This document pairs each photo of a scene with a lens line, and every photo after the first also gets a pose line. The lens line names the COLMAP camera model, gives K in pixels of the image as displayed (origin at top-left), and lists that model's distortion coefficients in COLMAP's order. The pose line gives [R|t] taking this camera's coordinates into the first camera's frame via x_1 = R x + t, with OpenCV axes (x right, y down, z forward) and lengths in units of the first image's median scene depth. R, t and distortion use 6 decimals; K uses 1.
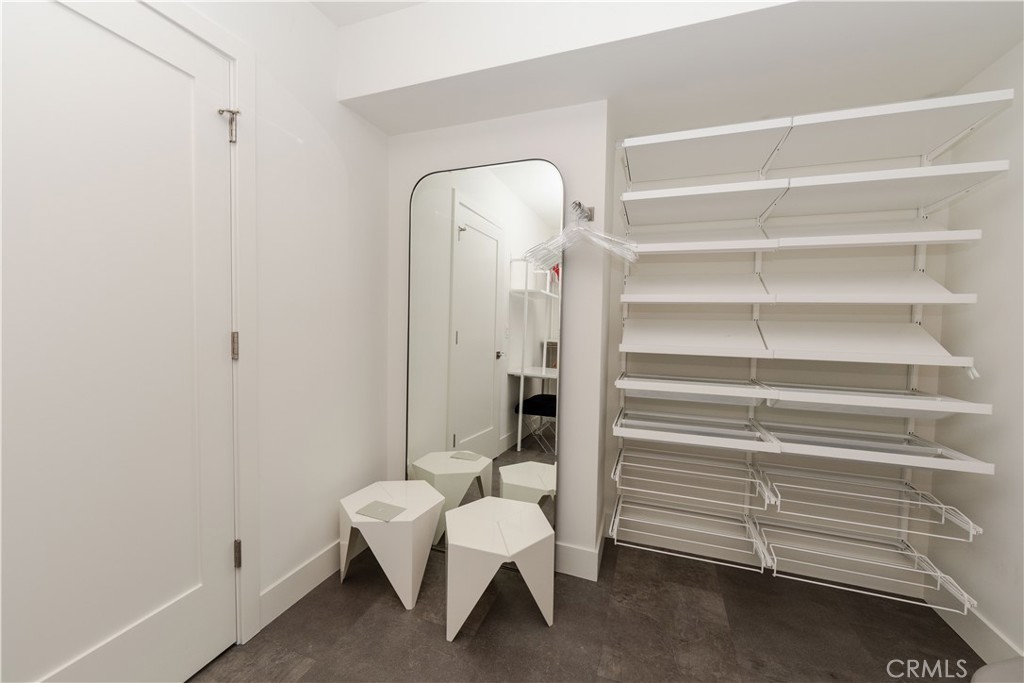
lens RADIAL K [[405.6, 0, 512.0], [0, 405.6, 341.5], [0, 0, 1]] dist [0.001601, -0.000168]
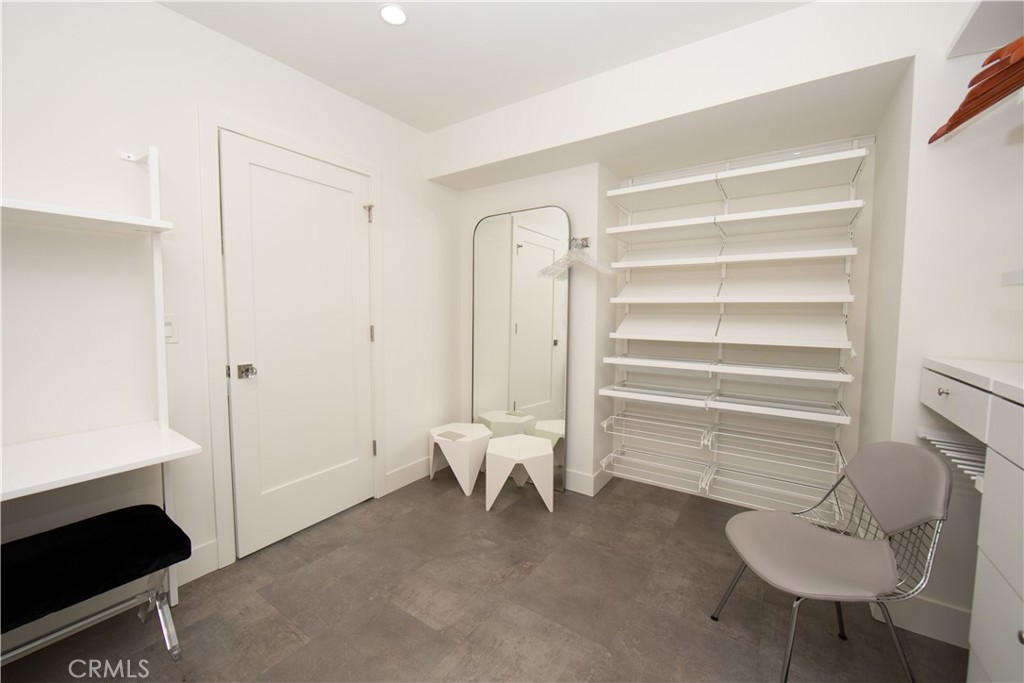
lens RADIAL K [[405.6, 0, 512.0], [0, 405.6, 341.5], [0, 0, 1]] dist [0.001601, -0.000168]
pose [[0.969666, 0.004752, -0.244387, 0.291325], [0.000880, 0.999737, 0.022931, 0.004969], [0.244432, -0.022451, 0.969406, -0.481203]]
